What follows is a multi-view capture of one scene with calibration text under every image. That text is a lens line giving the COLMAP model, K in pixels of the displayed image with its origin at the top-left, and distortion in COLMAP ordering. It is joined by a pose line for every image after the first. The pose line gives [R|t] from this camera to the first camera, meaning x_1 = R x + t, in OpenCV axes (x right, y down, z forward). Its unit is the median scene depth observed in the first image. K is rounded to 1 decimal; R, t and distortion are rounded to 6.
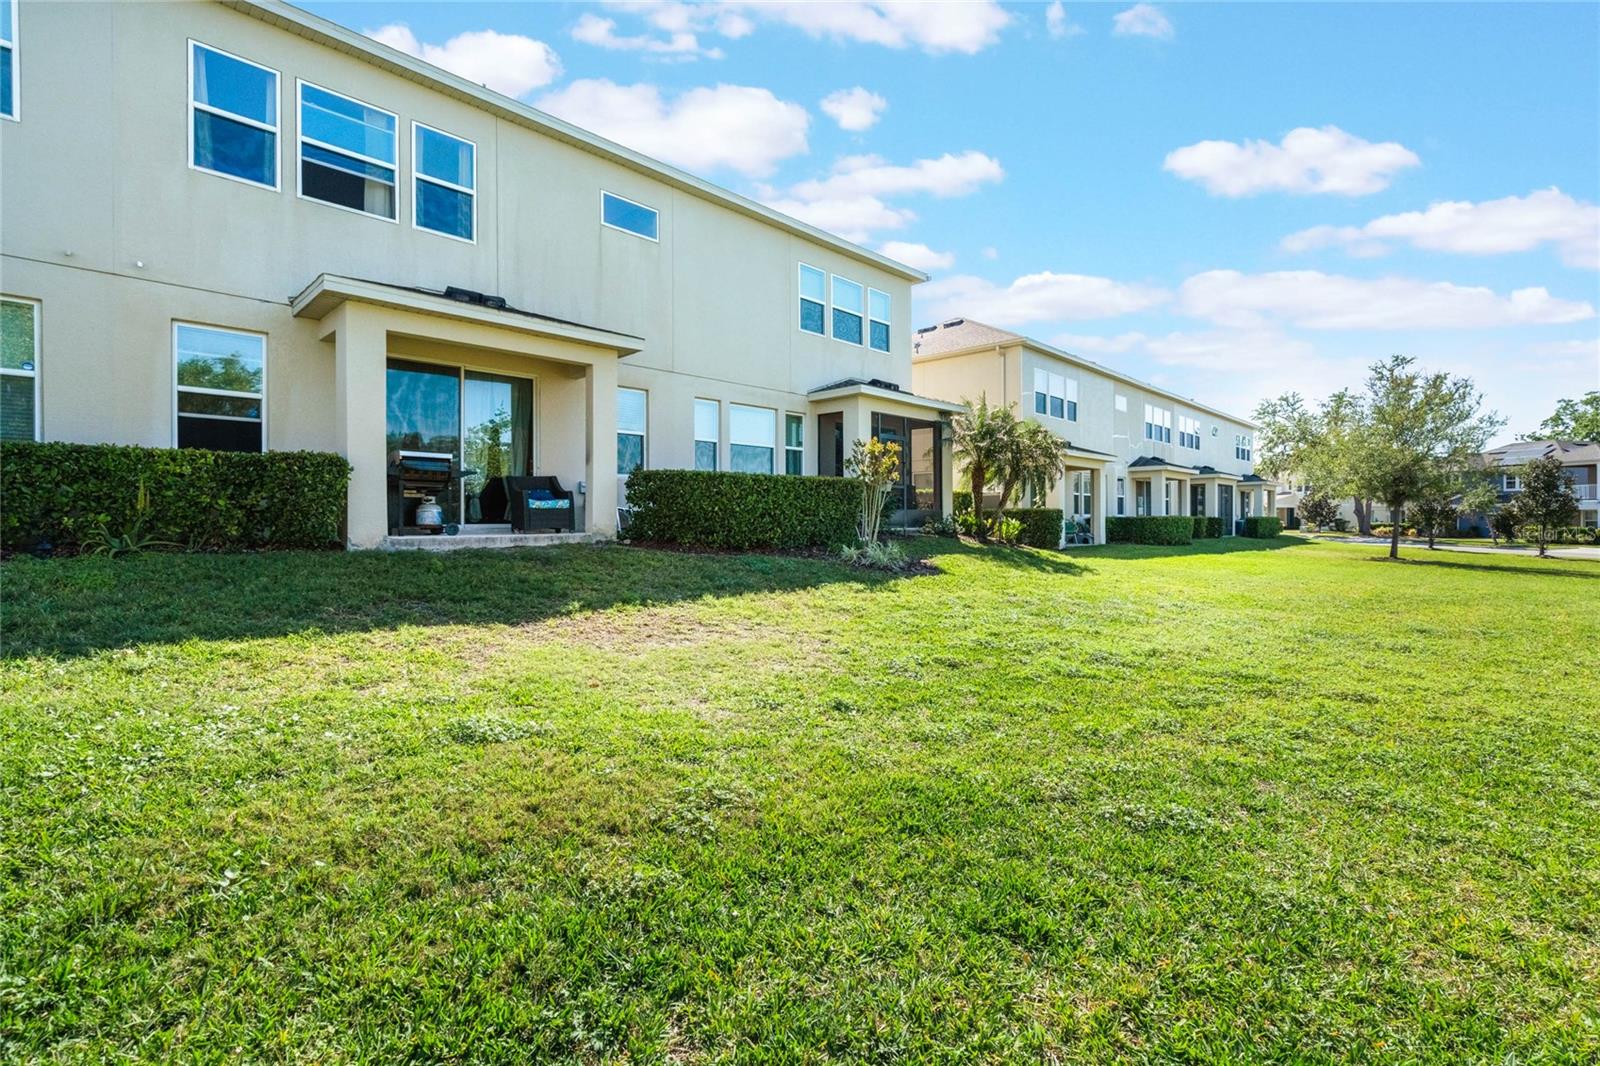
lens RADIAL K [[745.6, 0, 801.4], [0, 745.6, 524.3], [0, 0, 1]] dist [-0.005375, 0.003211]
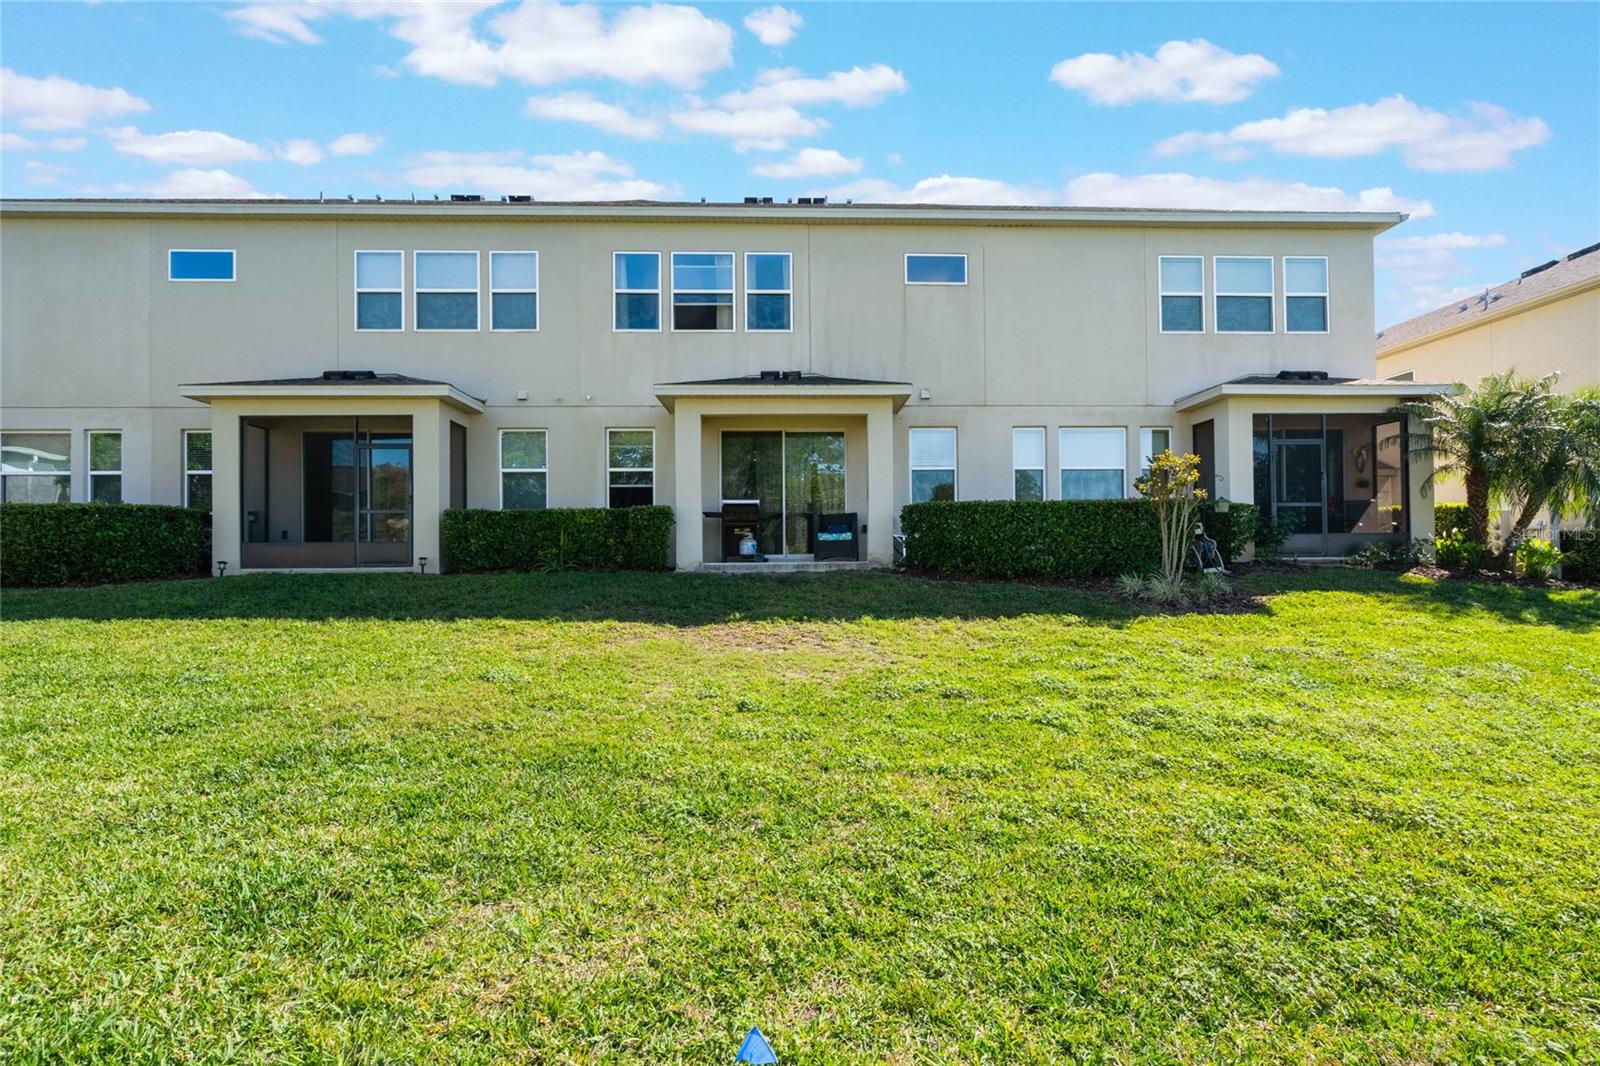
lens RADIAL K [[745.6, 0, 797.6], [0, 745.6, 548.3], [0, 0, 1]] dist [-0.005375, 0.003211]
pose [[0.710669, -0.012112, -0.703423, 0.452429], [0.002067, 0.999883, -0.015129, 0.008992], [0.703524, 0.009298, 0.710611, 0.112402]]
